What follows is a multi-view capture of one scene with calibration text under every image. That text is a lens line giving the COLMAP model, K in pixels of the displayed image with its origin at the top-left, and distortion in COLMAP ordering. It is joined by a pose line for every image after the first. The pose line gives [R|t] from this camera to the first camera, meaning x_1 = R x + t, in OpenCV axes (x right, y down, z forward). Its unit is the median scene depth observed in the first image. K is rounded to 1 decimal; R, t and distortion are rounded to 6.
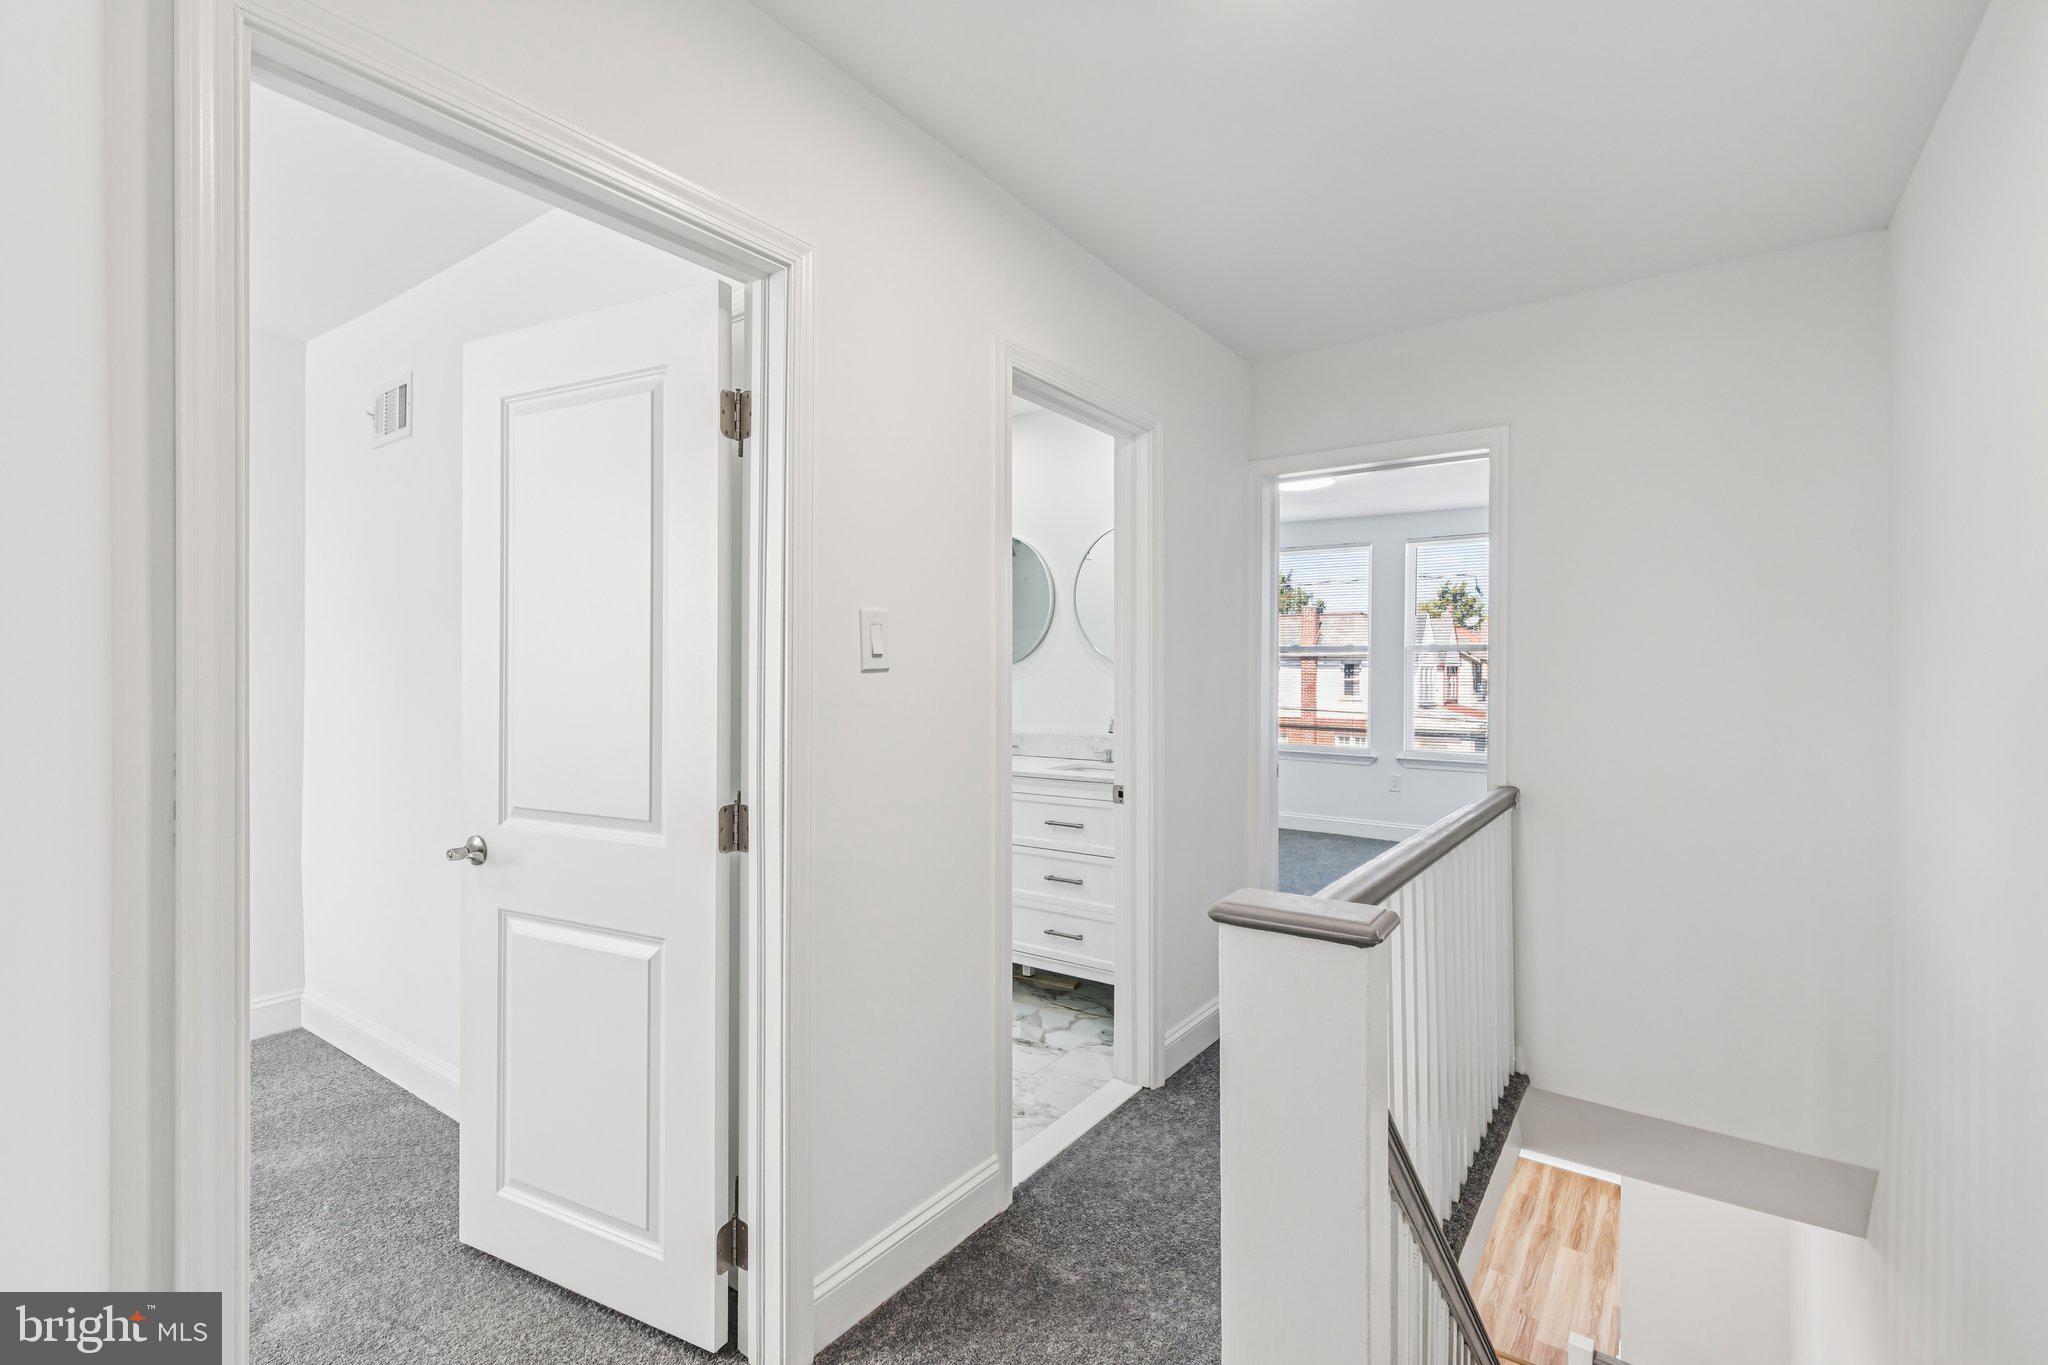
lens RADIAL K [[932.6, 0, 1022.1], [0, 932.6, 683.7], [0, 0, 1]] dist [0.008163, -0.002102]
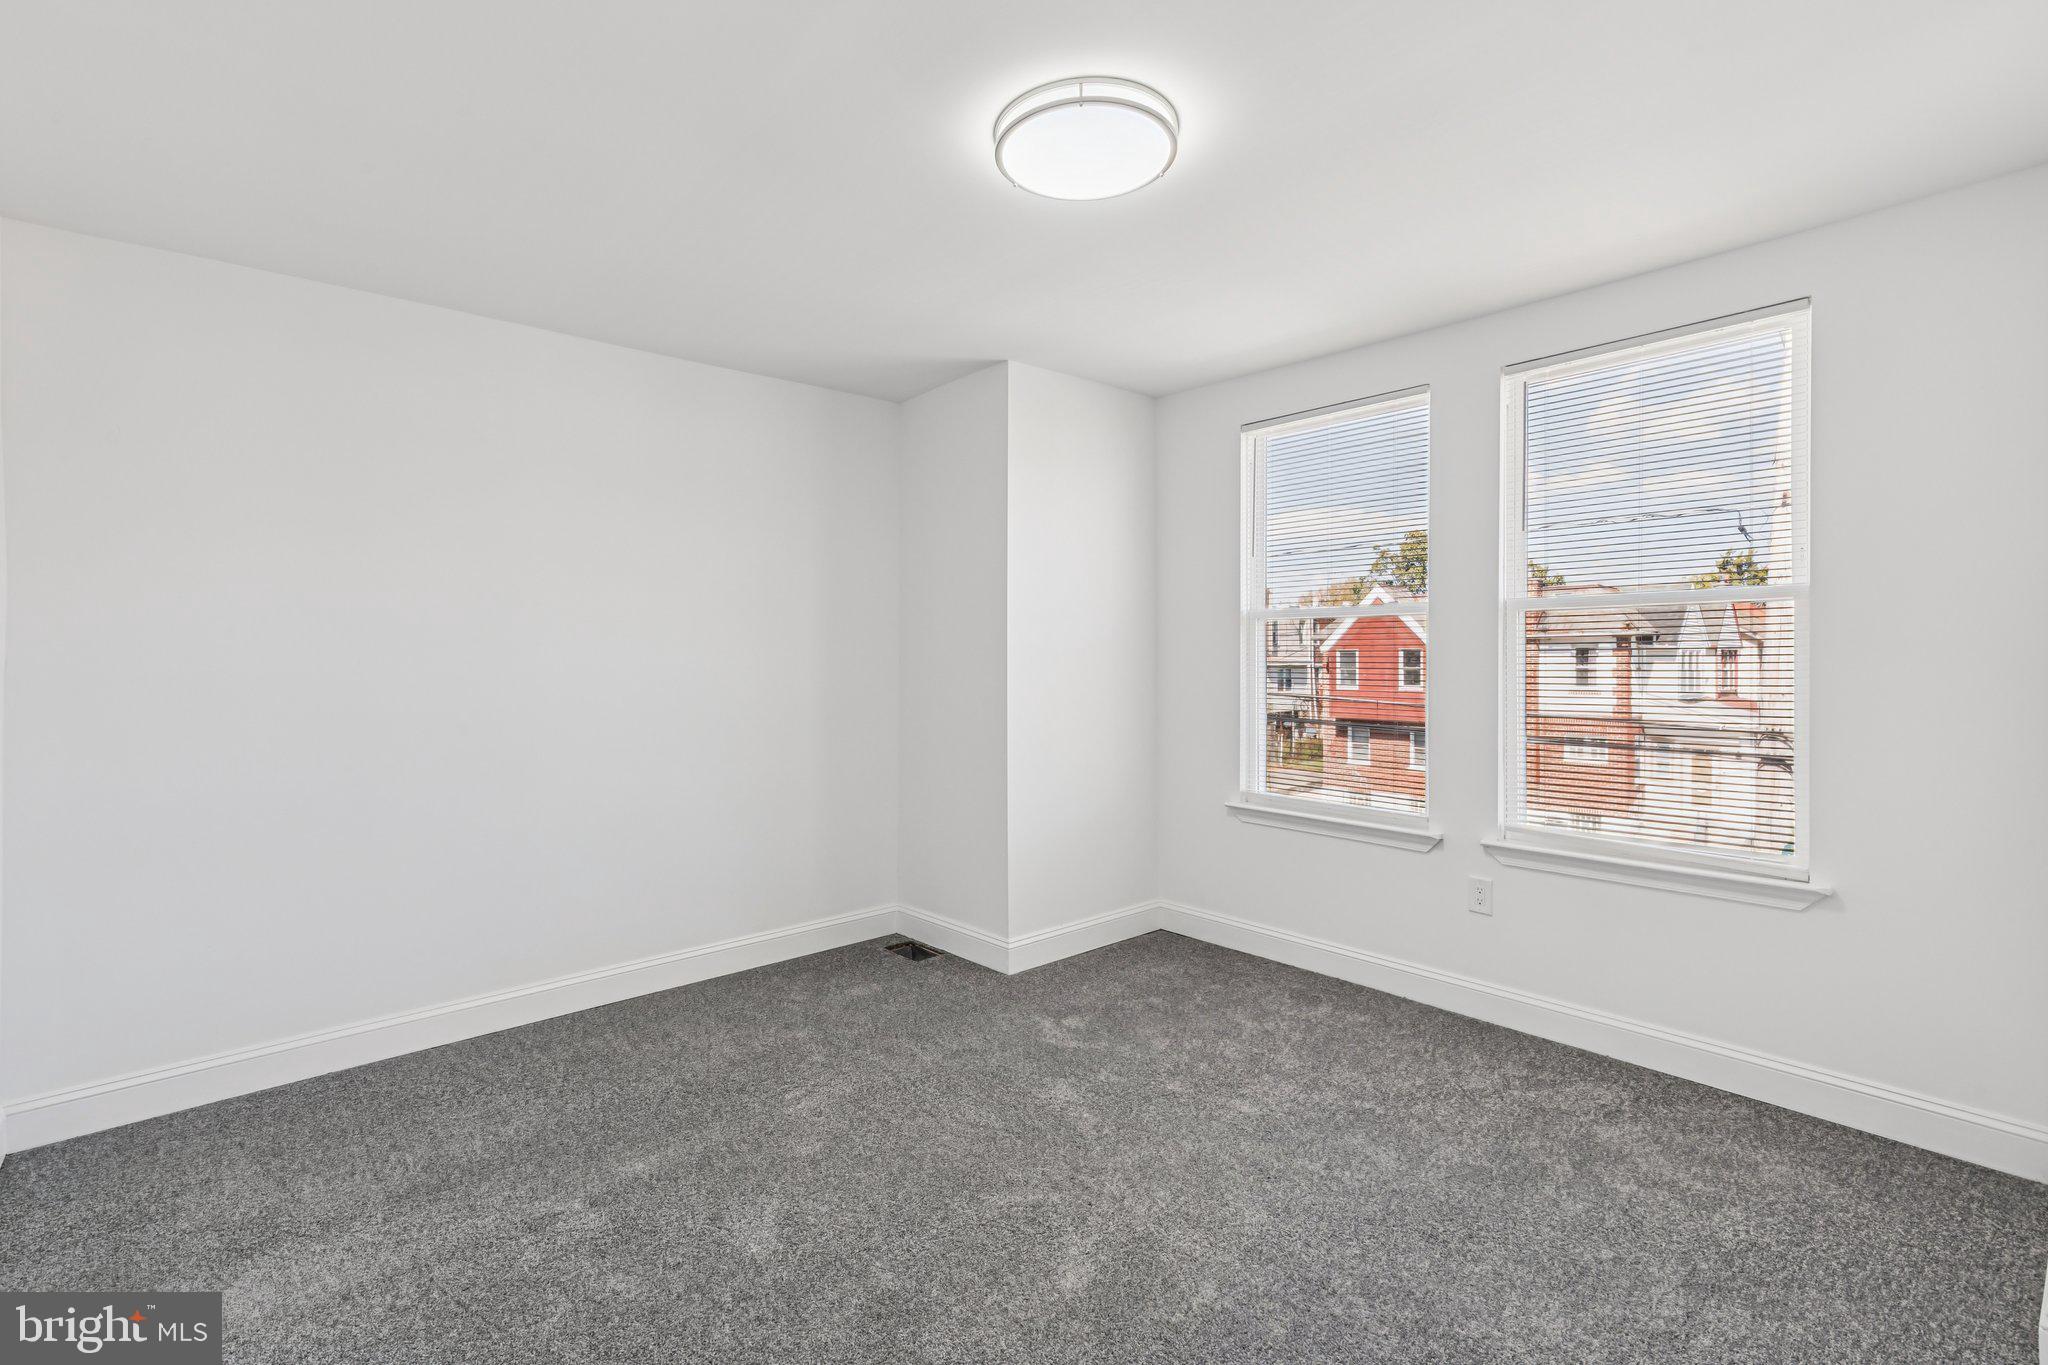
lens RADIAL K [[932.6, 0, 1026.3], [0, 932.6, 675.9], [0, 0, 1]] dist [0.008163, -0.002102]
pose [[0.975808, -0.003148, -0.218607, 0.055054], [0.003875, 0.999988, 0.002901, -0.000897], [0.218596, -0.003678, 0.975809, 0.097817]]
